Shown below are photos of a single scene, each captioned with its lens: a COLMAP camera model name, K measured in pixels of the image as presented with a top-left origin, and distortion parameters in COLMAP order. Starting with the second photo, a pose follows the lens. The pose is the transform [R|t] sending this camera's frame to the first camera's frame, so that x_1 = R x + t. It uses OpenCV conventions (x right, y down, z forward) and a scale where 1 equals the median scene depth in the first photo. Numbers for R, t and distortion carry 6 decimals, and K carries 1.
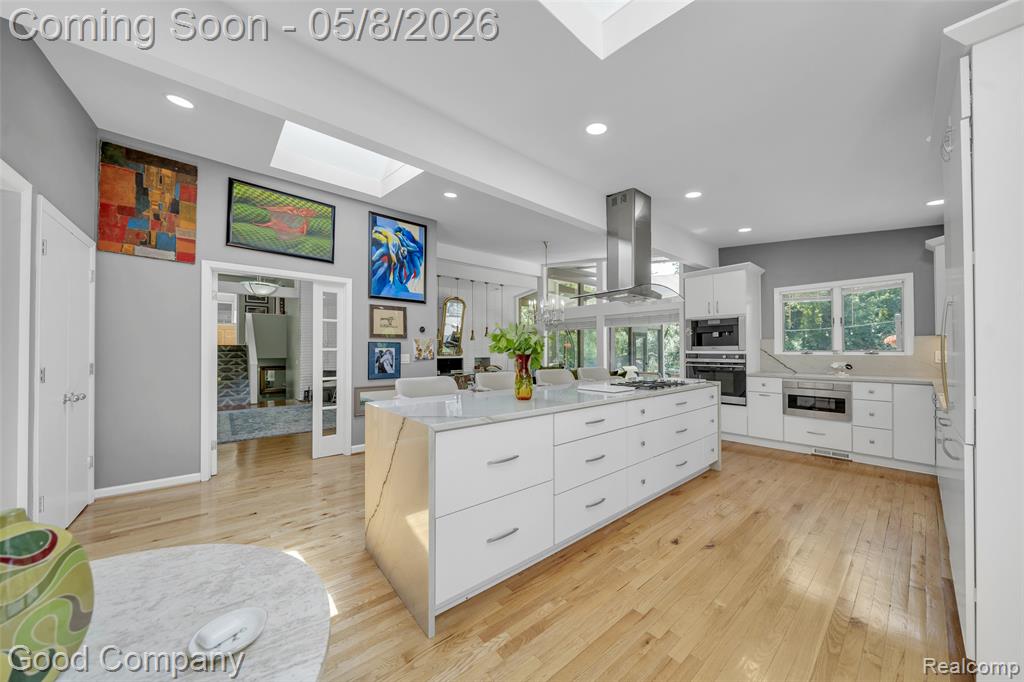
lens RADIAL K [[349.4, 0, 524.2], [0, 349.4, 345.5], [0, 0, 1]] dist [-0.002164, -0.000135]
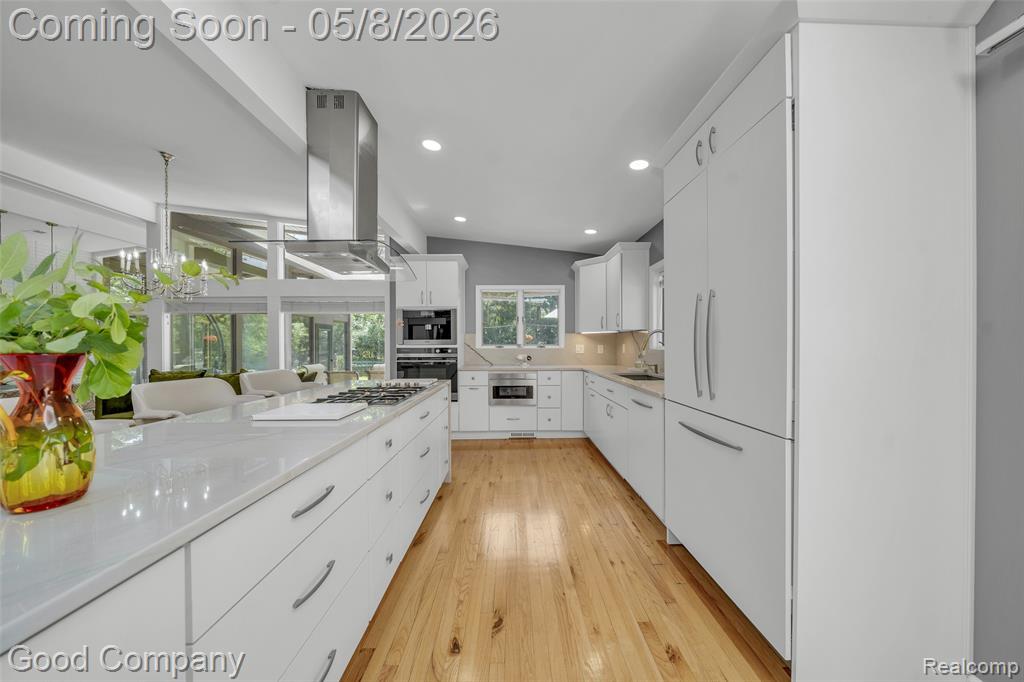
lens RADIAL K [[349.4, 0, 524.2], [0, 349.4, 345.5], [0, 0, 1]] dist [-0.002164, -0.000135]
pose [[0.654214, -0.001625, 0.756308, 0.018028], [-0.009218, 0.999906, 0.010122, 0.005711], [-0.756253, -0.013594, 0.654138, 0.221961]]
